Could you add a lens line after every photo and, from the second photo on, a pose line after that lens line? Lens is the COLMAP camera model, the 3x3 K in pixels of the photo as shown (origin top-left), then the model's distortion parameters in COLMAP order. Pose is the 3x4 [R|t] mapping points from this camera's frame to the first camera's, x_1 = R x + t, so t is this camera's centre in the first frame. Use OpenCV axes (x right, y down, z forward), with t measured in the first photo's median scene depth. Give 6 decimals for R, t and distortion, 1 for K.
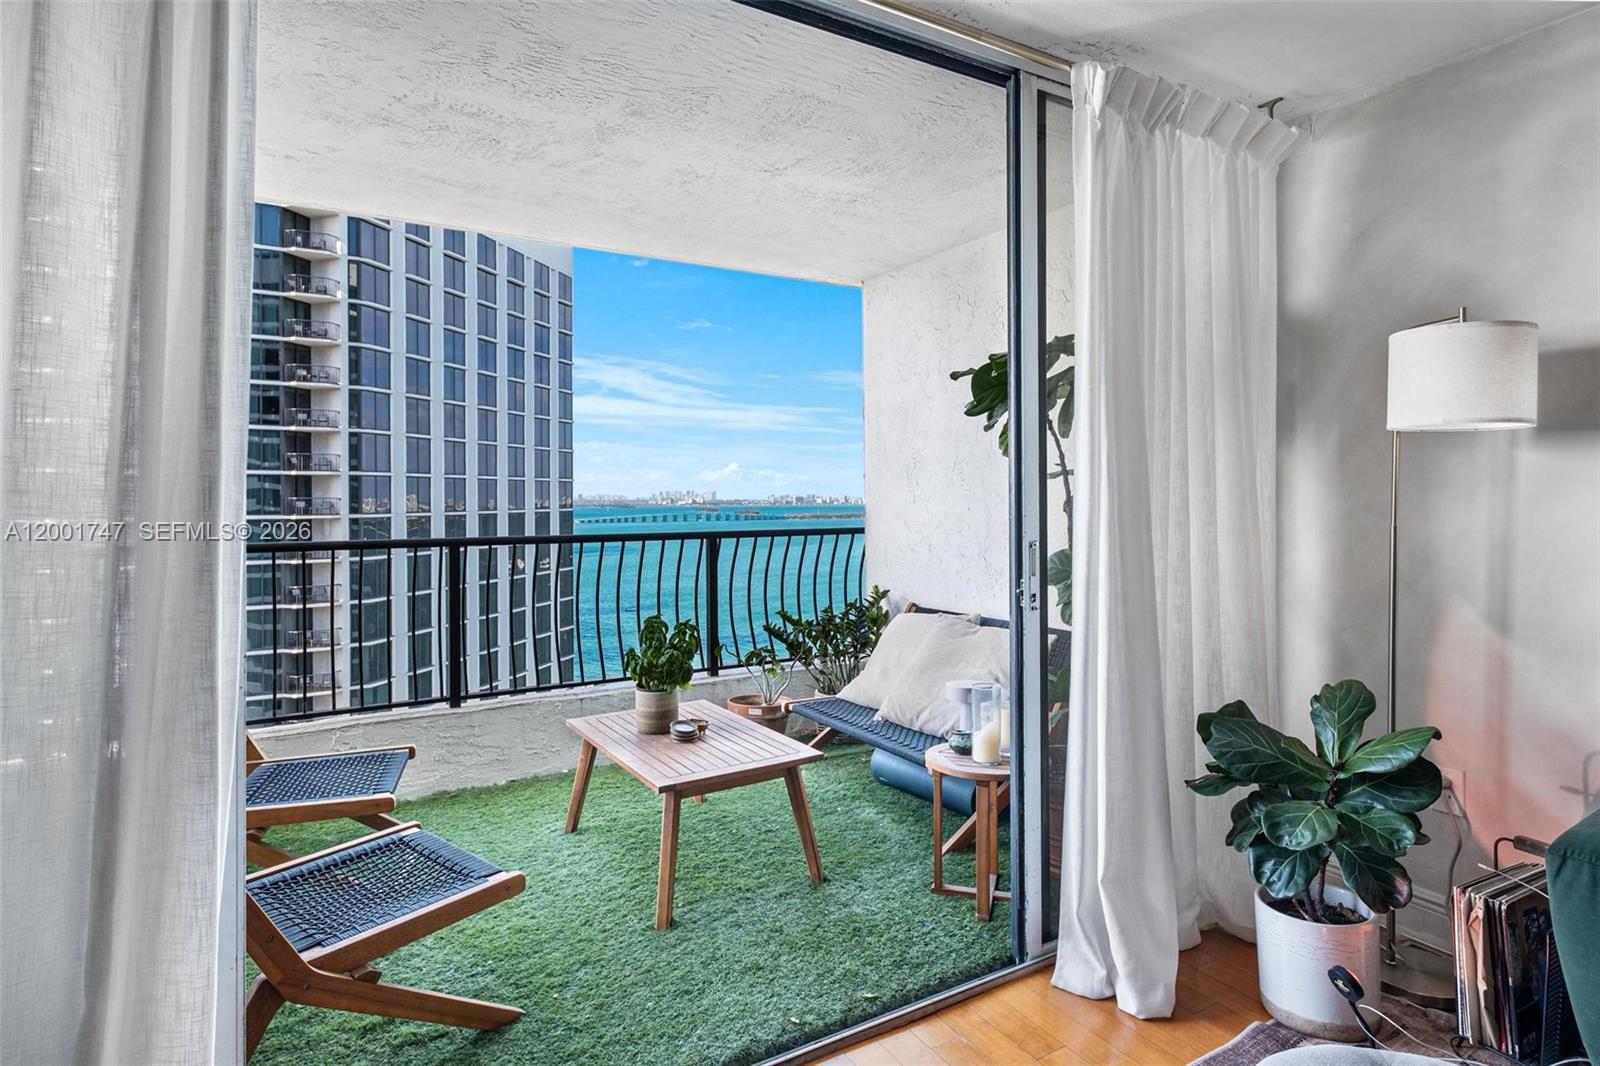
lens RADIAL K [[877.8, 0, 814.2], [0, 877.8, 503.1], [0, 0, 1]] dist [-0.006581, 0.001596]
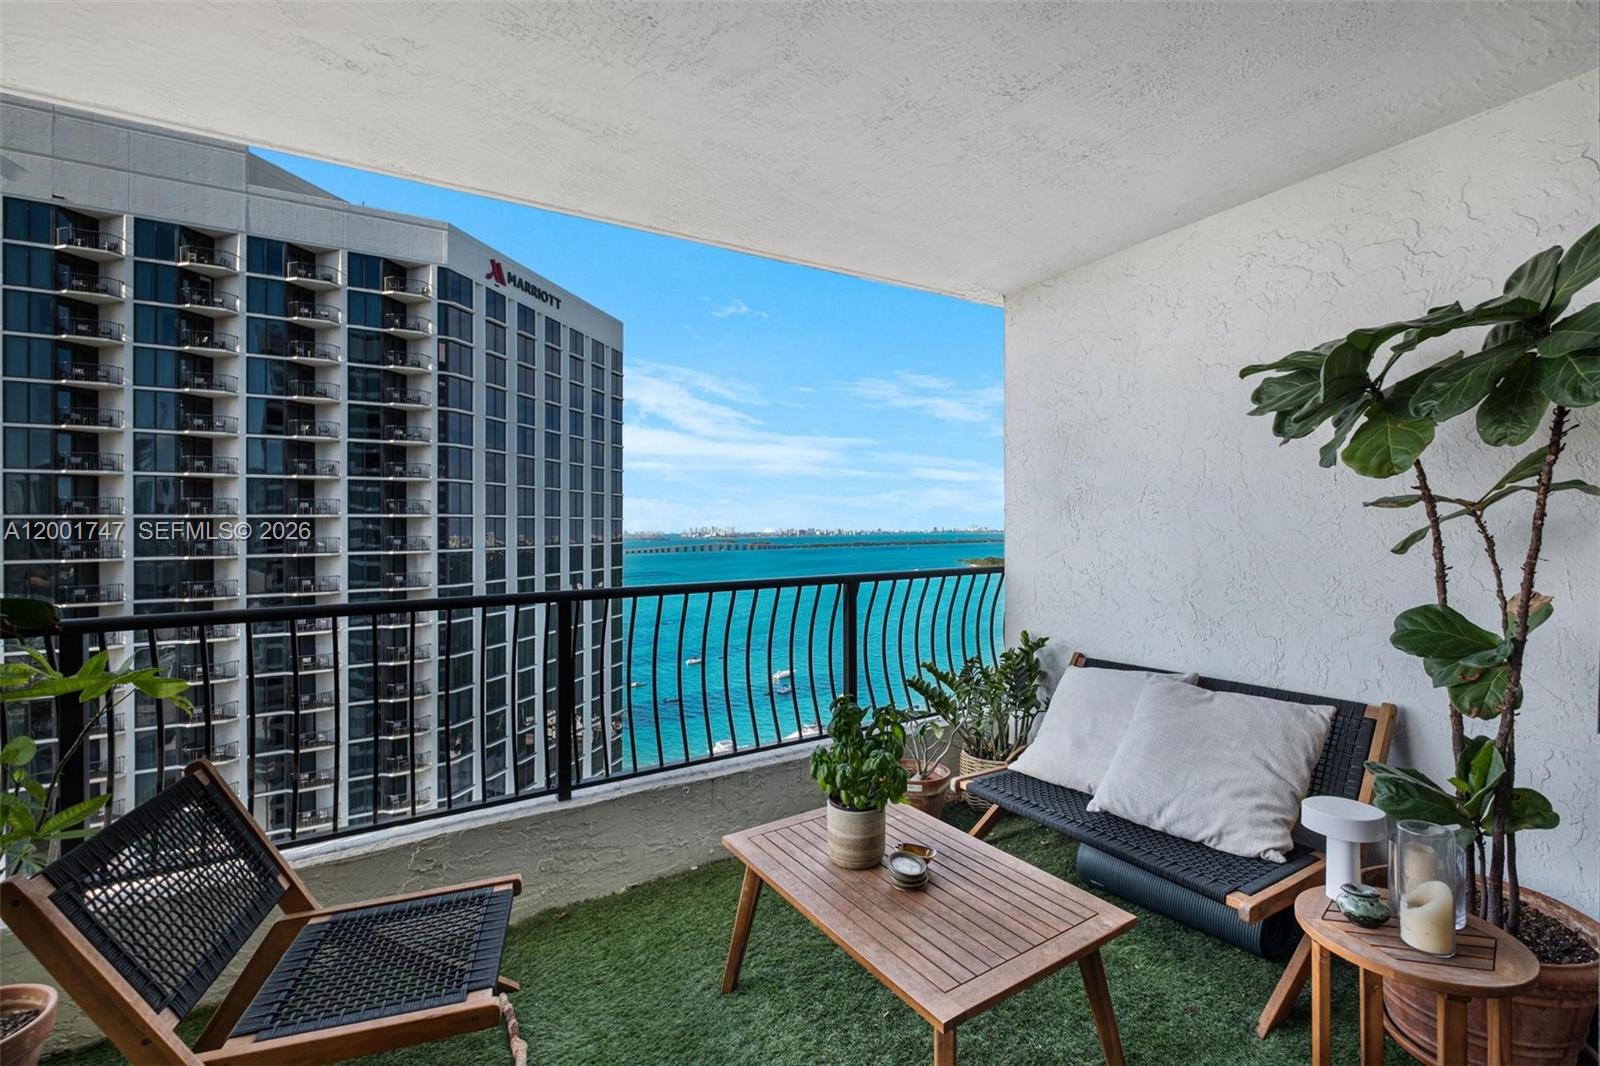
lens RADIAL K [[697.7, 0, 816.0], [0, 697.7, 517.3], [0, 0, 1]] dist [0.000871, -0.003321]
pose [[0.999899, -0.011666, 0.008078, -0.022449], [0.011868, 0.999609, -0.025321, -0.001071], [-0.007780, 0.025414, 0.999647, 0.043486]]
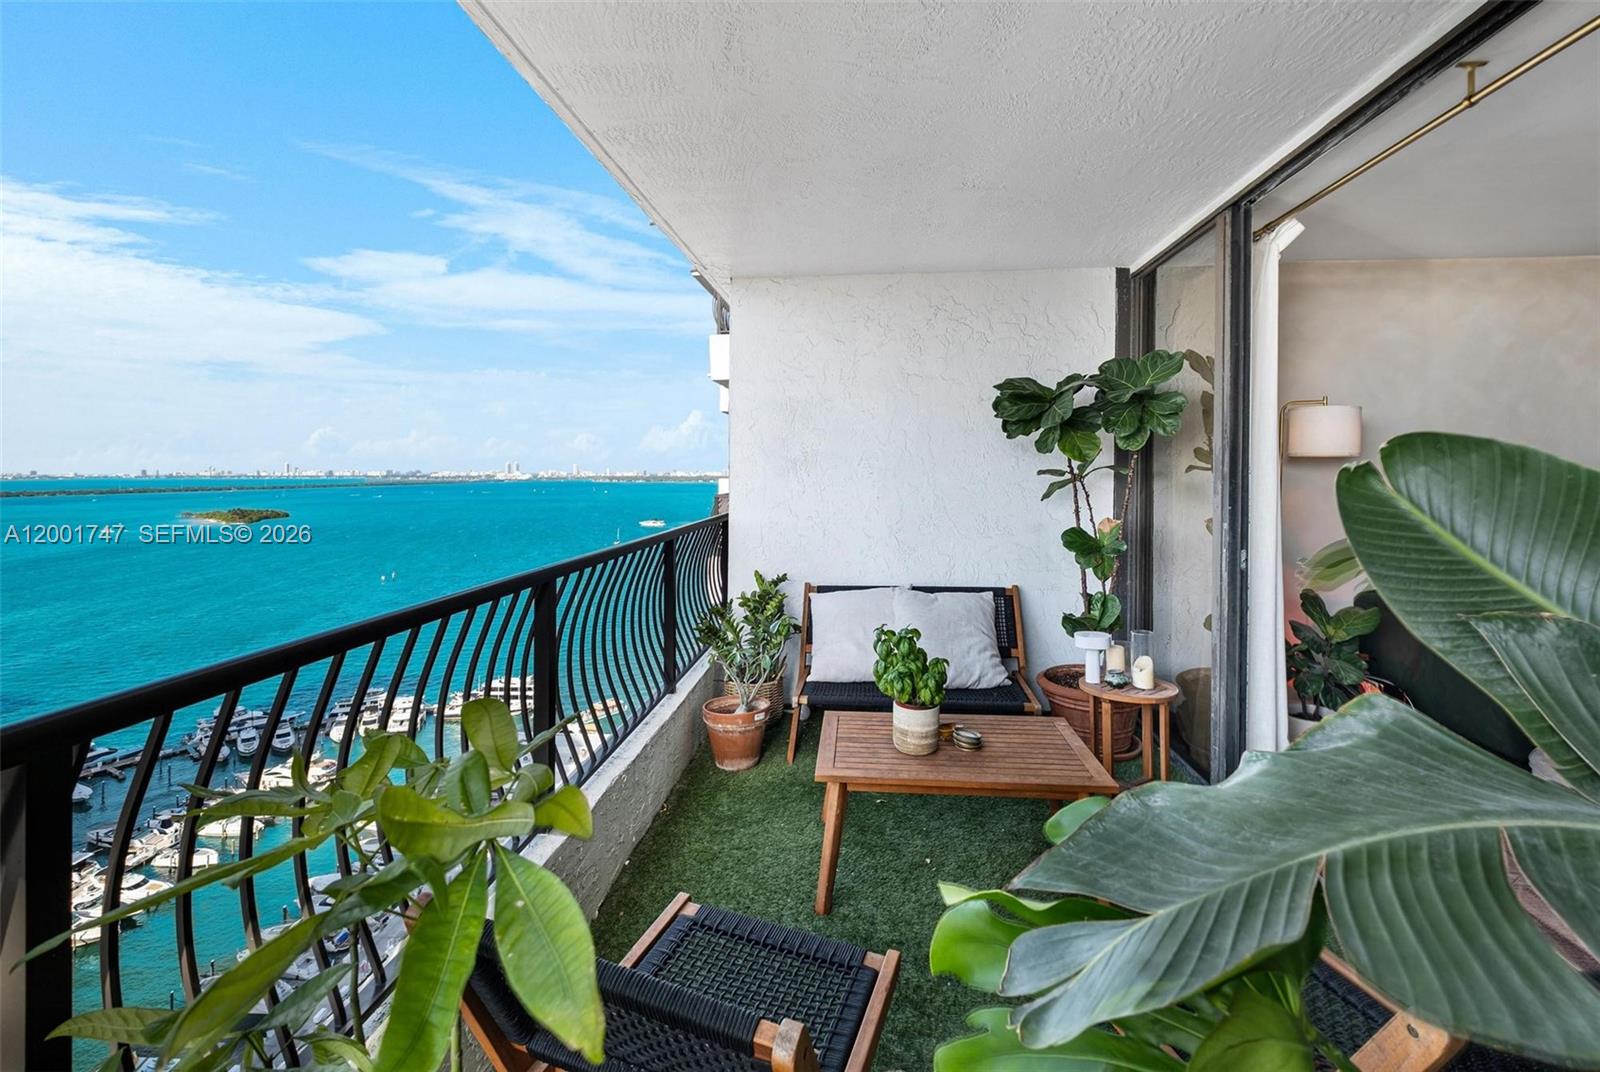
lens RADIAL K [[720.4, 0, 790.4], [0, 720.4, 467.8], [0, 0, 1]] dist [-0.002045, -0.001973]
pose [[0.600308, 0.007215, 0.799737, -0.090852], [0.003305, 0.999928, -0.011502, -0.003037], [-0.799762, 0.009548, 0.600241, 0.068002]]
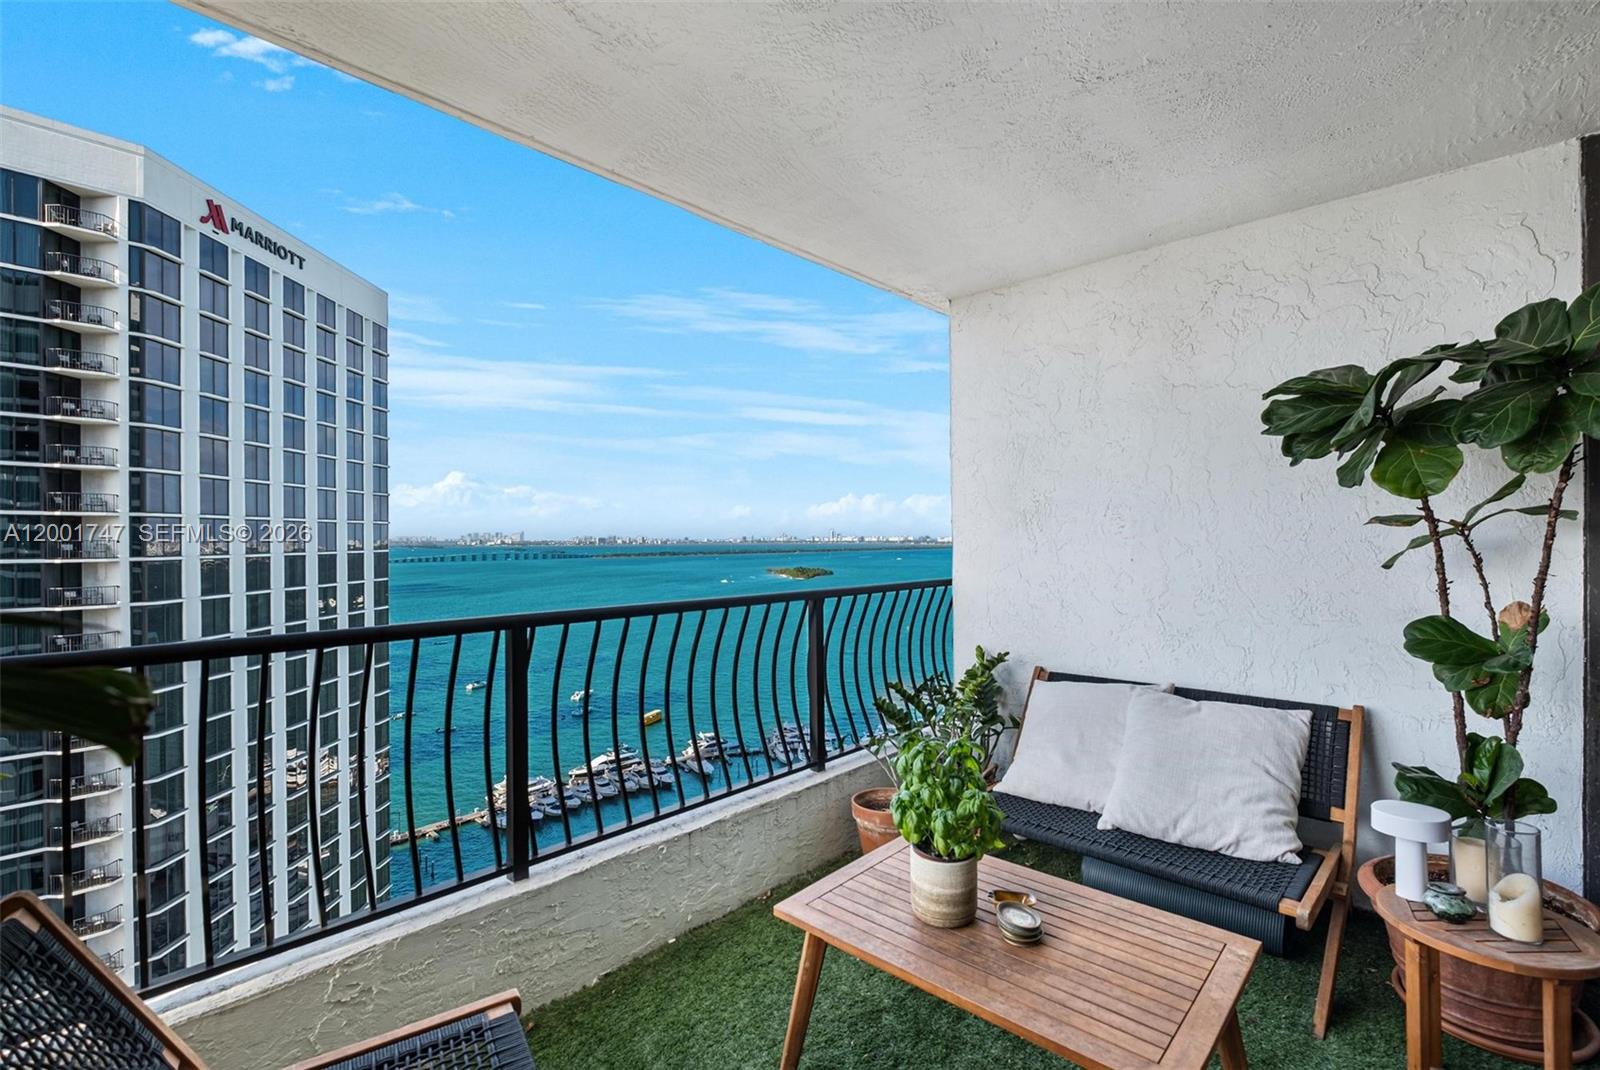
lens RADIAL K [[720.4, 0, 805.2], [0, 720.4, 531.2], [0, 0, 1]] dist [-0.002045, -0.001973]
pose [[0.960969, 0.001281, 0.276654, -0.044359], [0.003070, 0.999878, -0.015296, -0.001563], [-0.276639, 0.015548, 0.960848, 0.054135]]
